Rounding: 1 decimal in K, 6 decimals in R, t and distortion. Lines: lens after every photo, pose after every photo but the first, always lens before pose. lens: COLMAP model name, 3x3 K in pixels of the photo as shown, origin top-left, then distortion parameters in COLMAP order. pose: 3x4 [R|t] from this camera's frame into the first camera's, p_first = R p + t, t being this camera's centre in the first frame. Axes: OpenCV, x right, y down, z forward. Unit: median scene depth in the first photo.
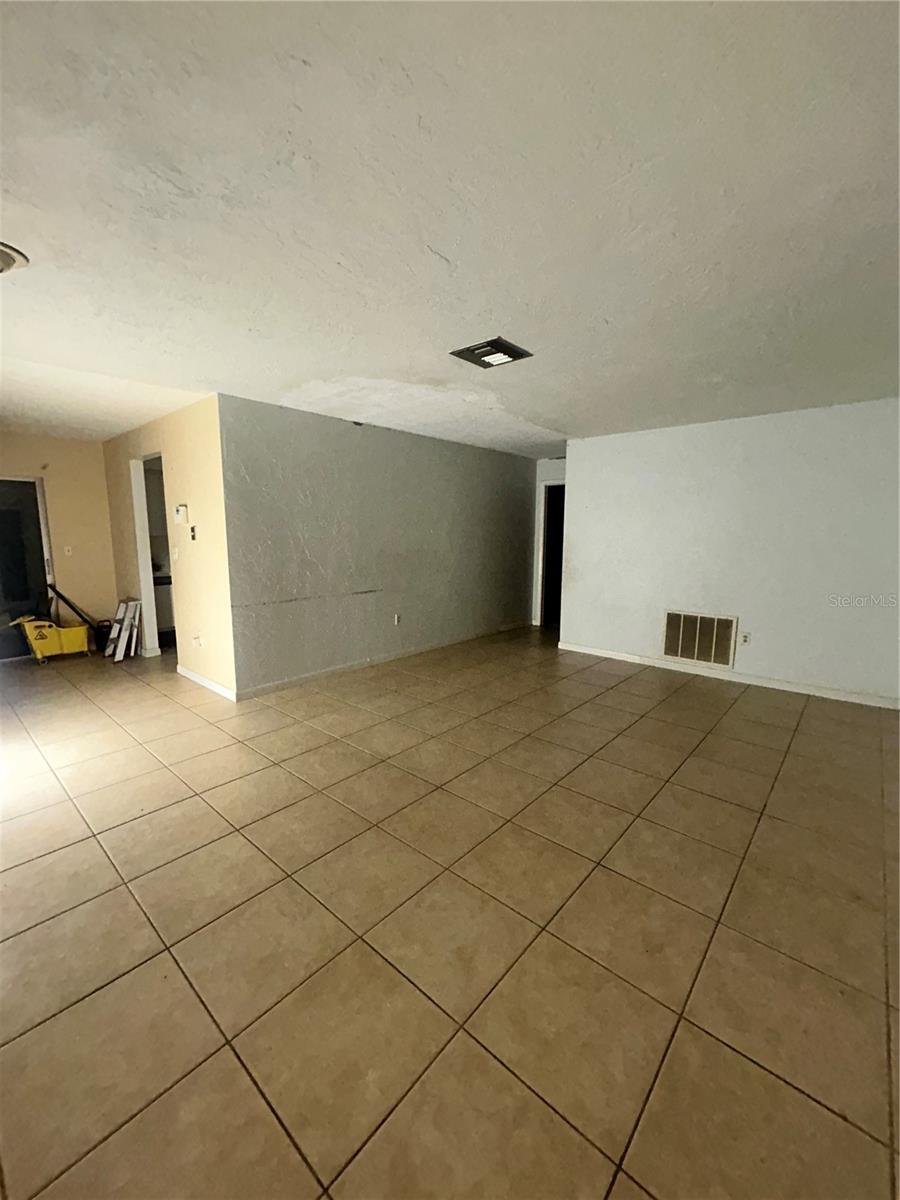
lens RADIAL K [[483.2, 0, 445.8], [0, 483.2, 600.2], [0, 0, 1]] dist [-0.002203, 0.000773]
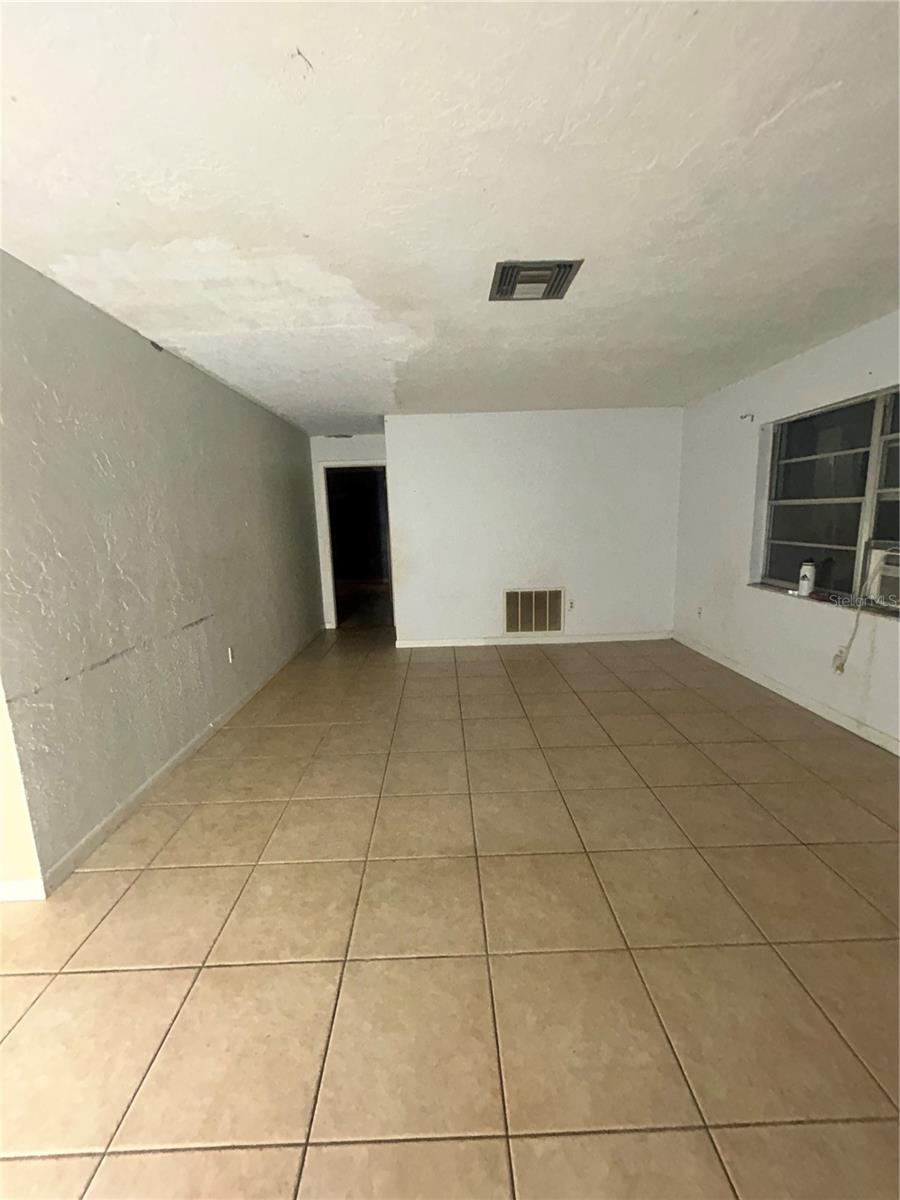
lens RADIAL K [[483.2, 0, 447.2], [0, 483.2, 598.9], [0, 0, 1]] dist [-0.002203, 0.000773]
pose [[0.736278, -0.140495, 0.661934, -0.360687], [0.130928, 0.989302, 0.064346, -0.047714], [-0.663892, 0.039289, 0.746795, 0.329337]]
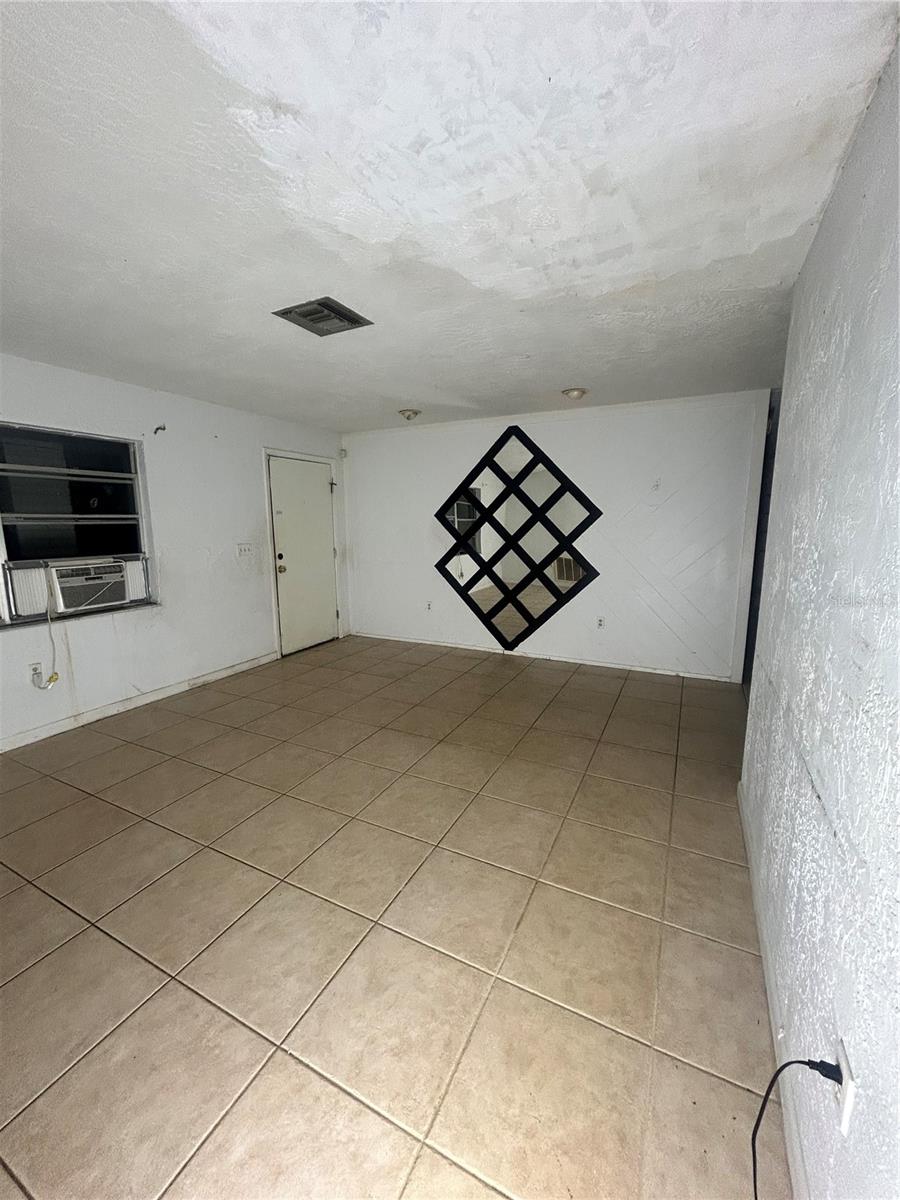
lens RADIAL K [[483.2, 0, 449.6], [0, 483.2, 596.0], [0, 0, 1]] dist [-0.002203, 0.000773]
pose [[-0.967485, 0.042627, -0.249310, 0.065407], [-0.034402, 0.954358, 0.296678, -0.186256], [0.250577, 0.295608, -0.921861, 1.223847]]
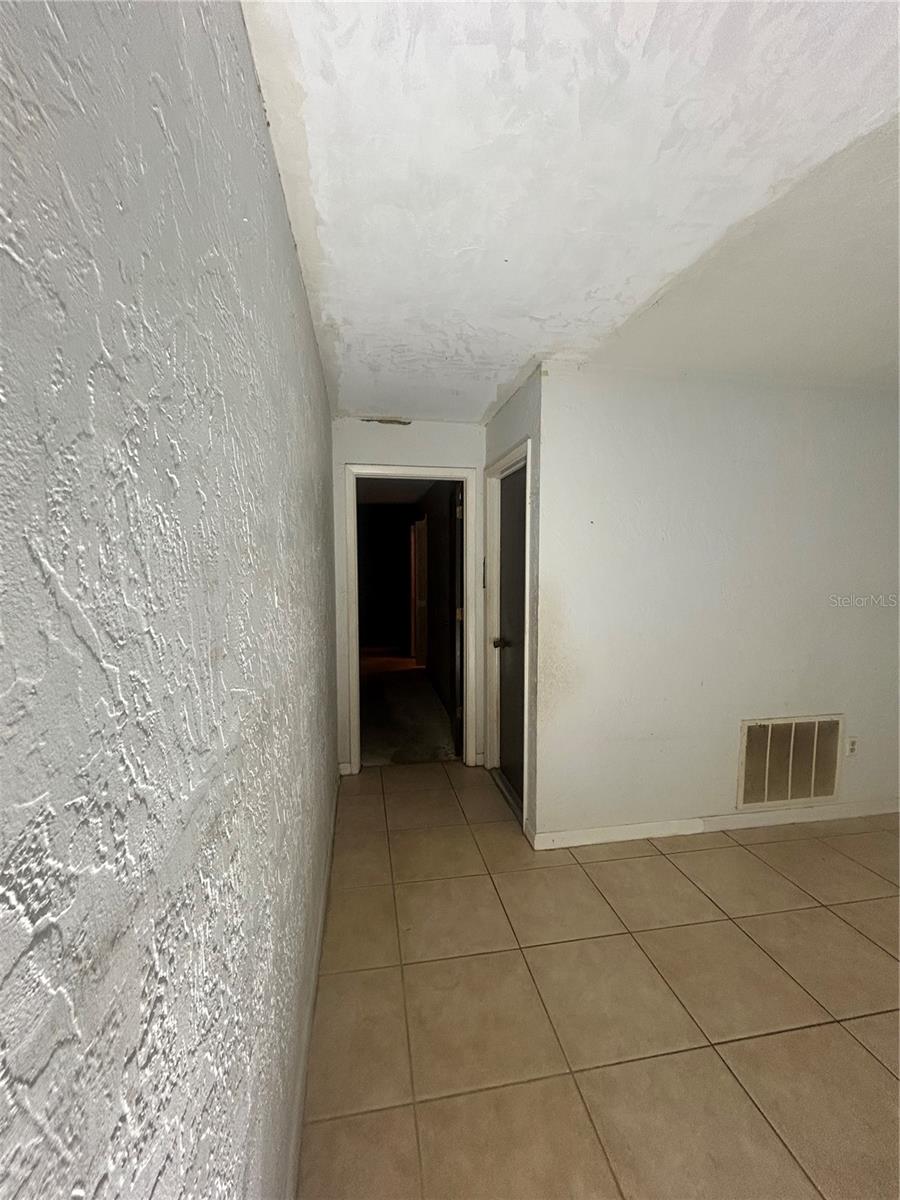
lens RADIAL K [[483.2, 0, 445.5], [0, 483.2, 603.8], [0, 0, 1]] dist [-0.002203, 0.000773]
pose [[0.617539, -0.069503, 0.783463, -0.172305], [0.114812, 0.993384, -0.002371, -0.159220], [-0.778115, 0.091415, 0.621434, 0.996063]]
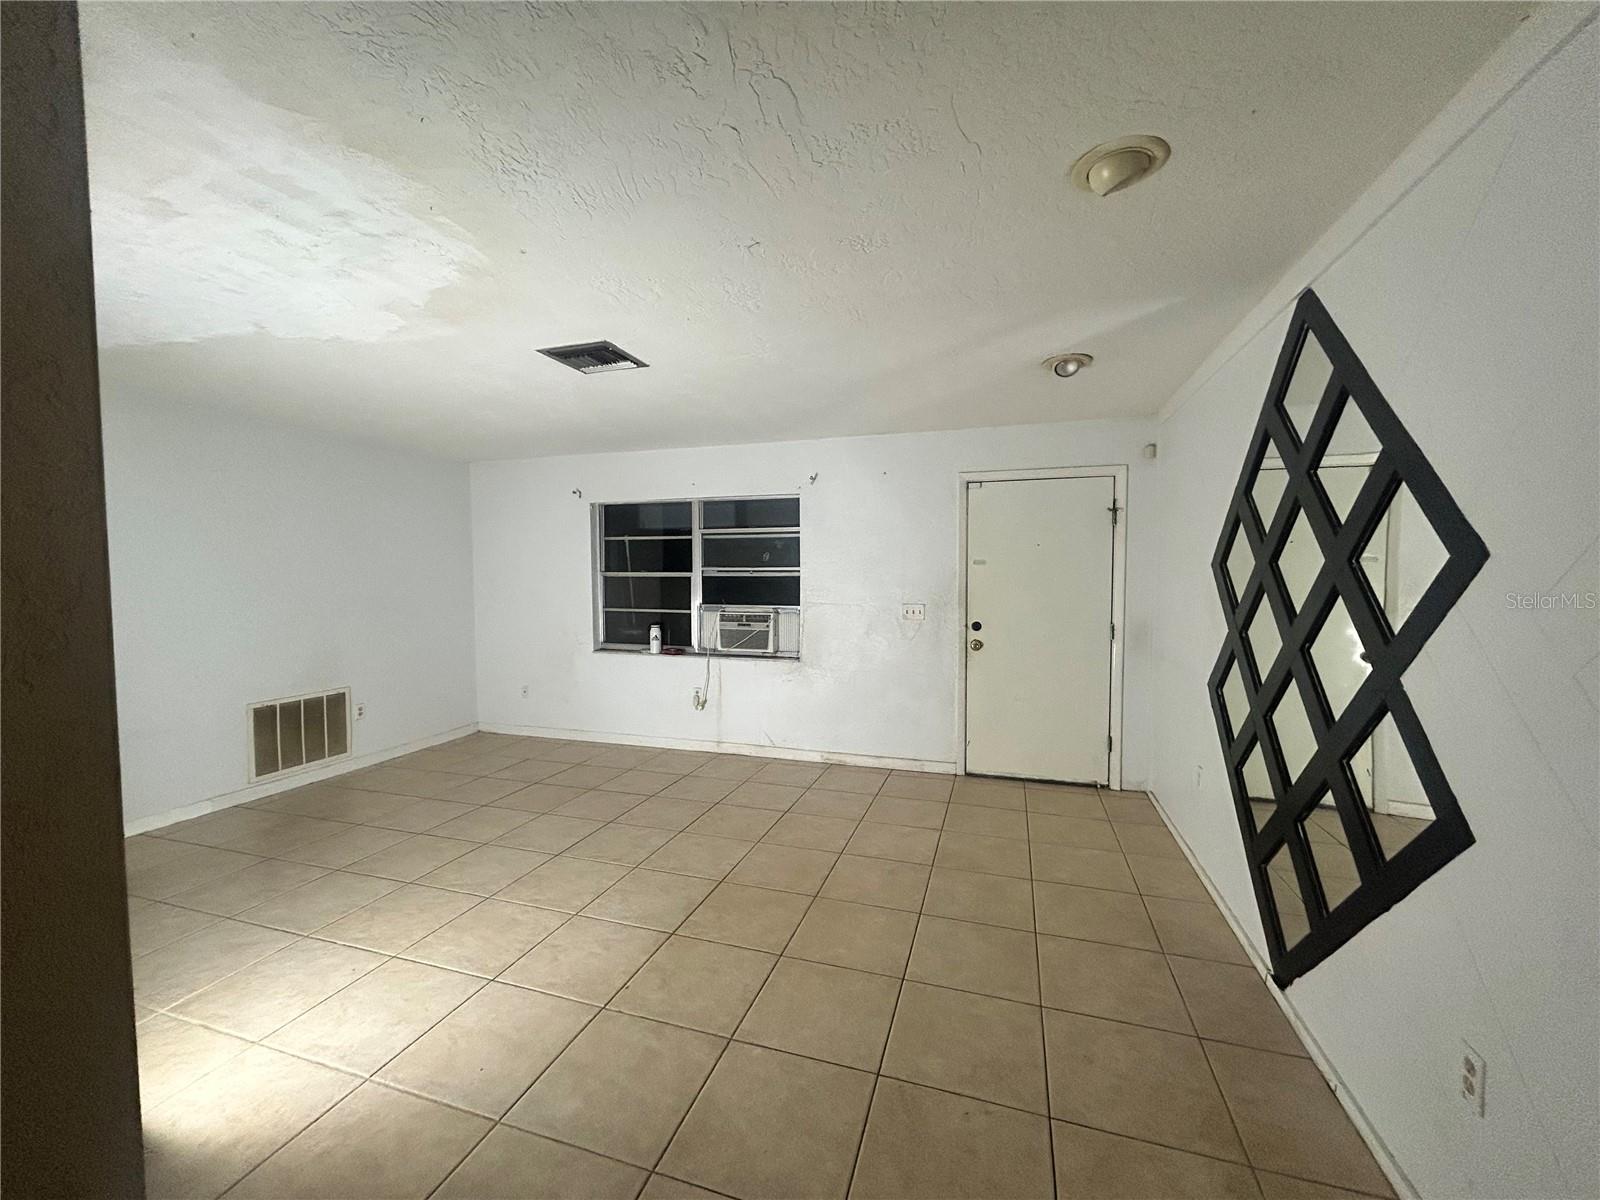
lens RADIAL K [[644.2, 0, 802.8], [0, 644.2, 602.0], [0, 0, 1]] dist [-0.002203, 0.000773]
pose [[-0.403109, -0.044526, 0.914068, -0.630623], [0.134157, 0.985150, 0.107152, -0.113194], [-0.905265, 0.165823, -0.391149, 0.718350]]
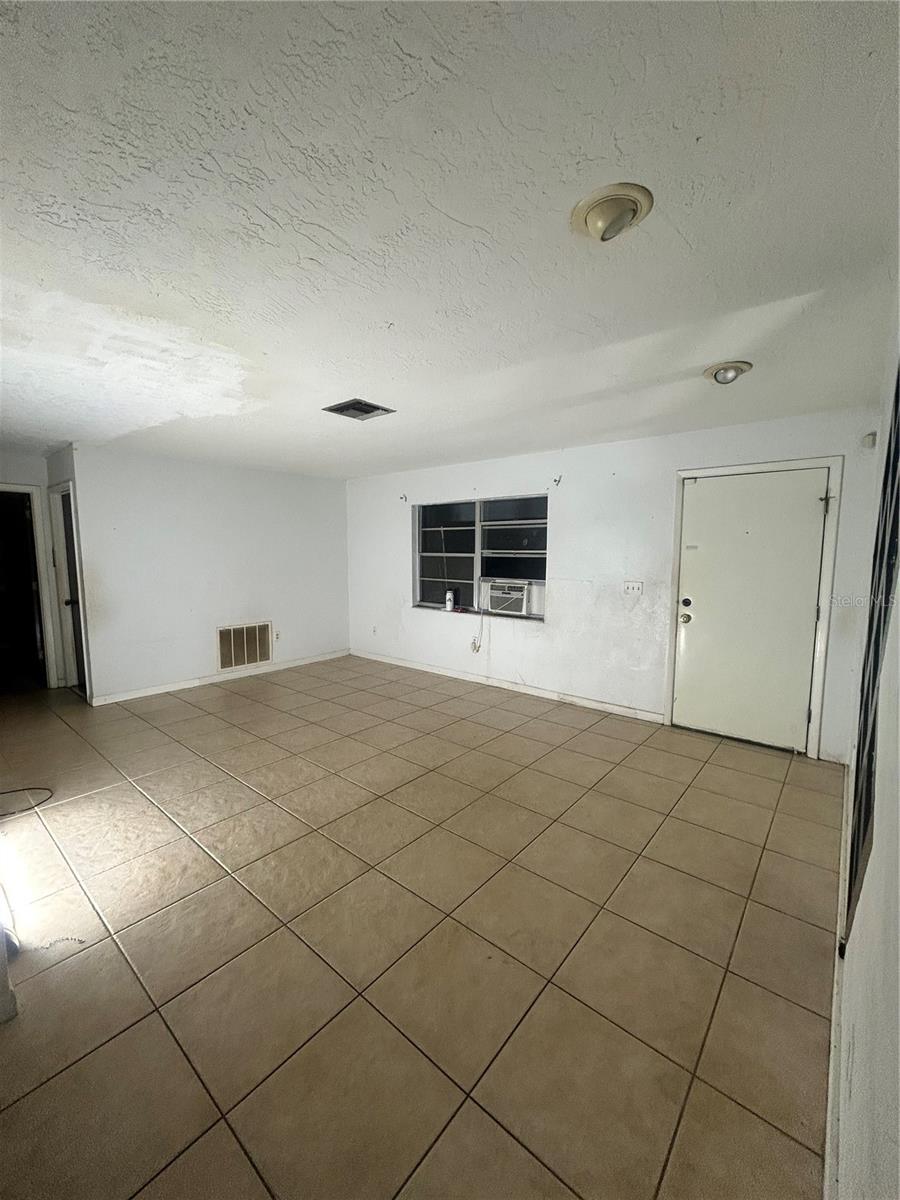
lens RADIAL K [[483.2, 0, 446.7], [0, 483.2, 600.5], [0, 0, 1]] dist [-0.002203, 0.000773]
pose [[-0.024766, -0.107331, 0.993915, -0.690825], [0.141418, 0.983845, 0.109768, -0.095496], [-0.989640, 0.143276, -0.009187, 0.533310]]
